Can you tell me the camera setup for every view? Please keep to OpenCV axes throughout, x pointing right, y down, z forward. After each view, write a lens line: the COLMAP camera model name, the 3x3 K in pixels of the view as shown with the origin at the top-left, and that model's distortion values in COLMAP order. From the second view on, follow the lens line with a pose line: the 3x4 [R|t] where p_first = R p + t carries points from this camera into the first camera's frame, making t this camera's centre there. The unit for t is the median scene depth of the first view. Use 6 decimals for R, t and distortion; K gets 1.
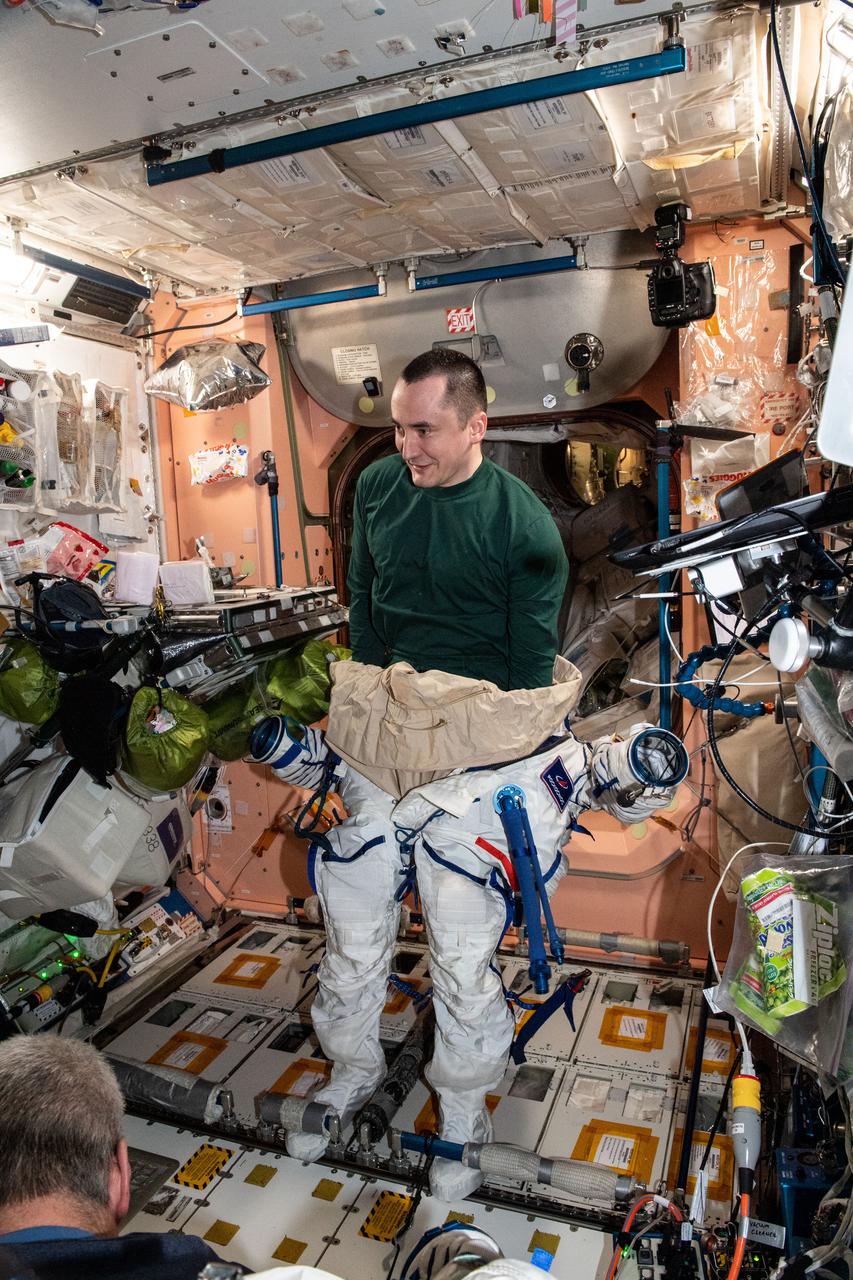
lens RADIAL K [[878.2, 0, 426.5], [0, 878.2, 640.0], [0, 0, 1]] dist [-0.030061, -0.032400]
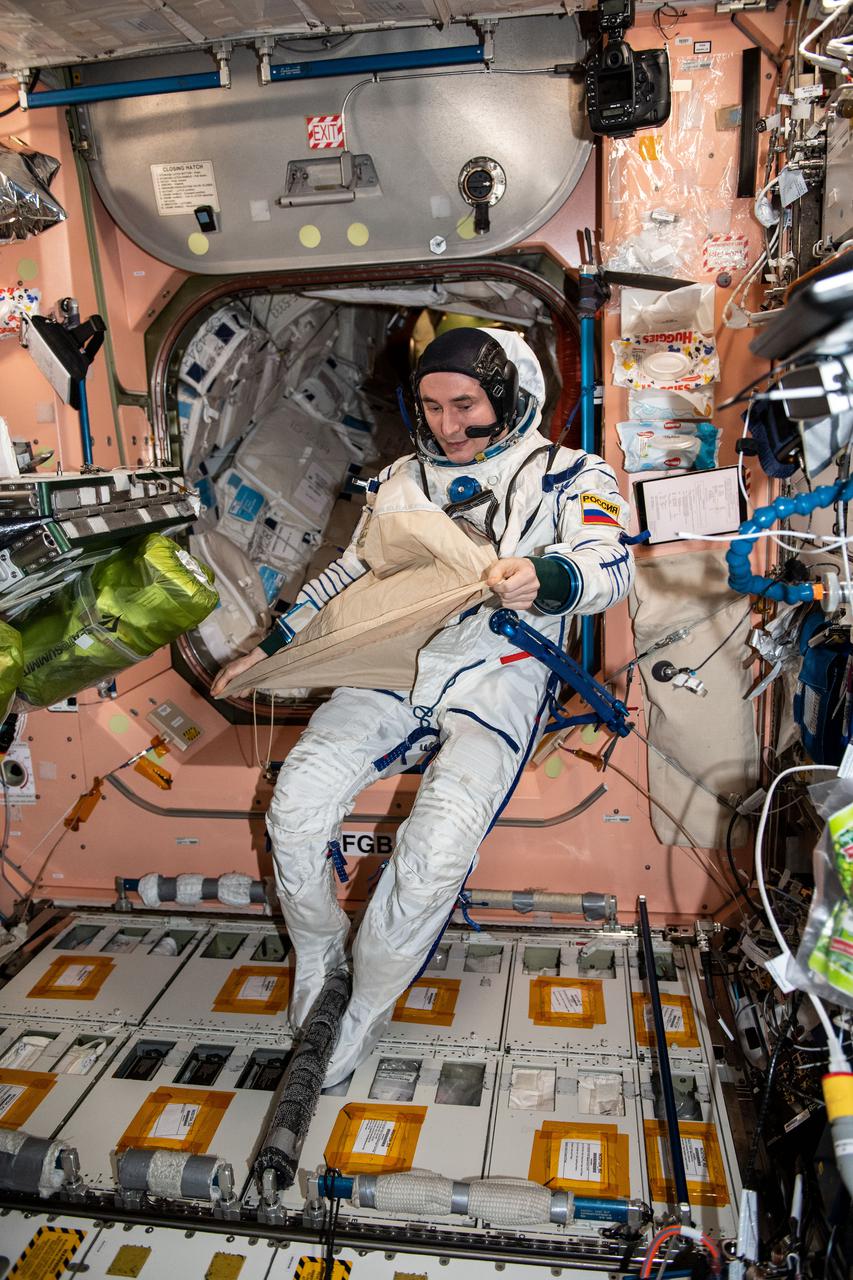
lens RADIAL K [[953.5, 0, 426.5], [0, 953.5, 640.0], [0, 0, 1]] dist [-0.038239, 0.001112]
pose [[0.977607, -0.031923, 0.208002, -0.071599], [0.018496, 0.997636, 0.066181, 0.035845], [-0.209623, -0.060852, 0.975887, 0.156548]]
